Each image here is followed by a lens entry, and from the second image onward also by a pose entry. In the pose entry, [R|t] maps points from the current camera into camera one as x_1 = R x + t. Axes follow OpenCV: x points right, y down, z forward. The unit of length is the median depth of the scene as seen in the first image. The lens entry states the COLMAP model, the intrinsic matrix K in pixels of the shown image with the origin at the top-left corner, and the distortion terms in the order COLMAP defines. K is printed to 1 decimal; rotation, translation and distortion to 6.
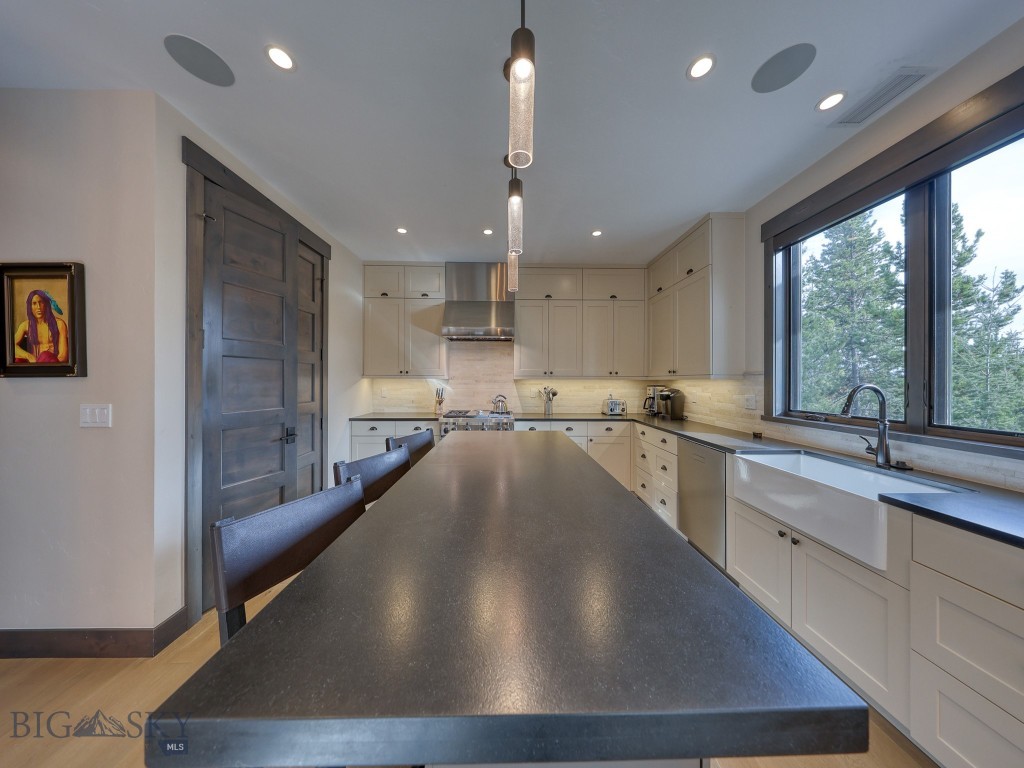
lens RADIAL K [[304.7, 0, 510.3], [0, 304.7, 380.0], [0, 0, 1]] dist [0.000435, -0.000016]
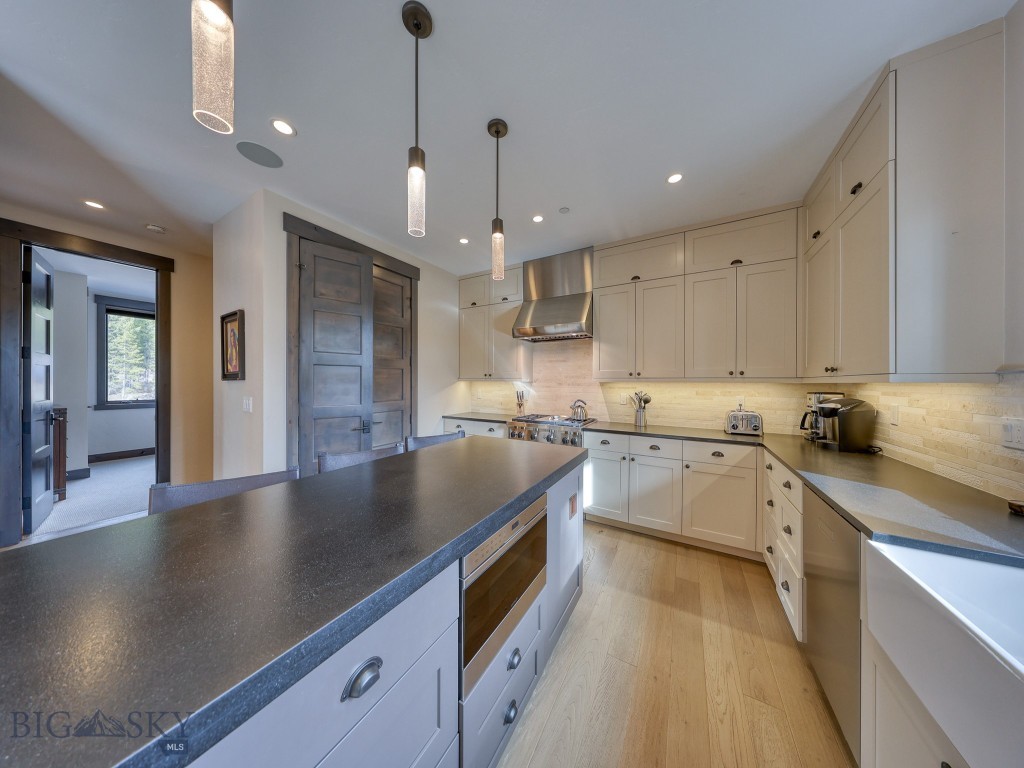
lens RADIAL K [[299.8, 0, 515.5], [0, 299.8, 382.6], [0, 0, 1]] dist [0.000253, -0.000021]
pose [[0.854195, 0.001543, -0.519950, 0.278466], [-0.002351, 0.999997, -0.000895, 0.000330], [0.519947, 0.001986, 0.854196, 0.172127]]
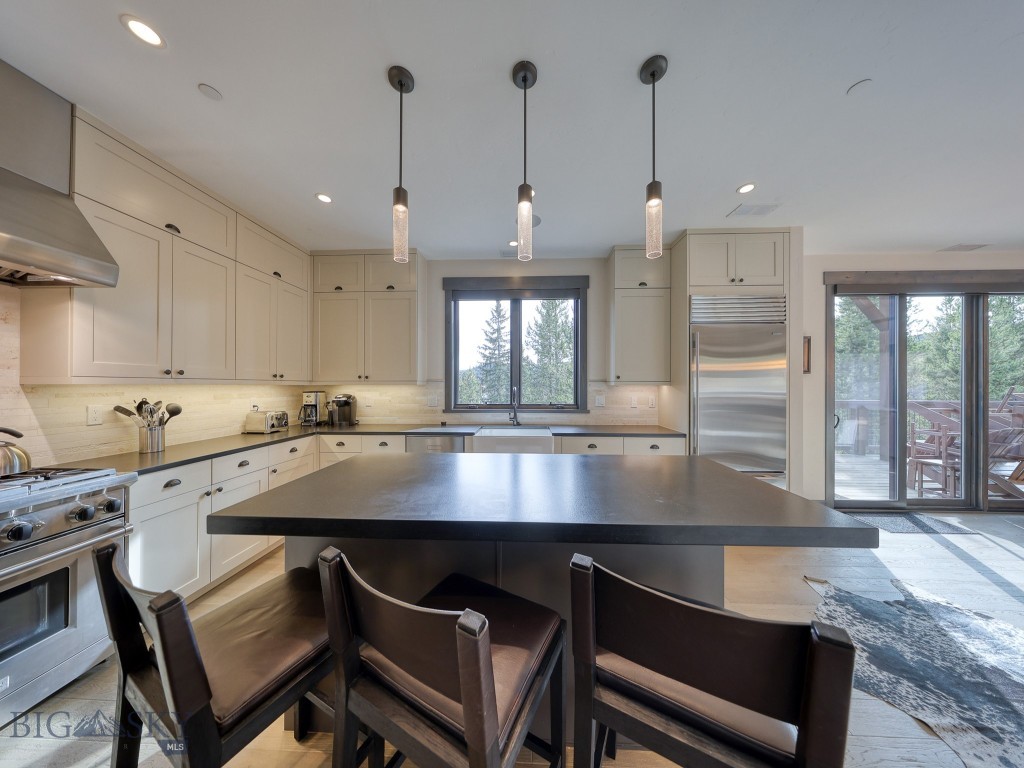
lens RADIAL K [[299.8, 0, 515.5], [0, 299.8, 382.6], [0, 0, 1]] dist [0.000253, -0.000021]
pose [[0.048940, 0.005411, 0.998787, -0.386897], [-0.000549, 0.999985, -0.005391, -0.003024], [-0.998802, -0.000285, 0.048942, 0.397004]]
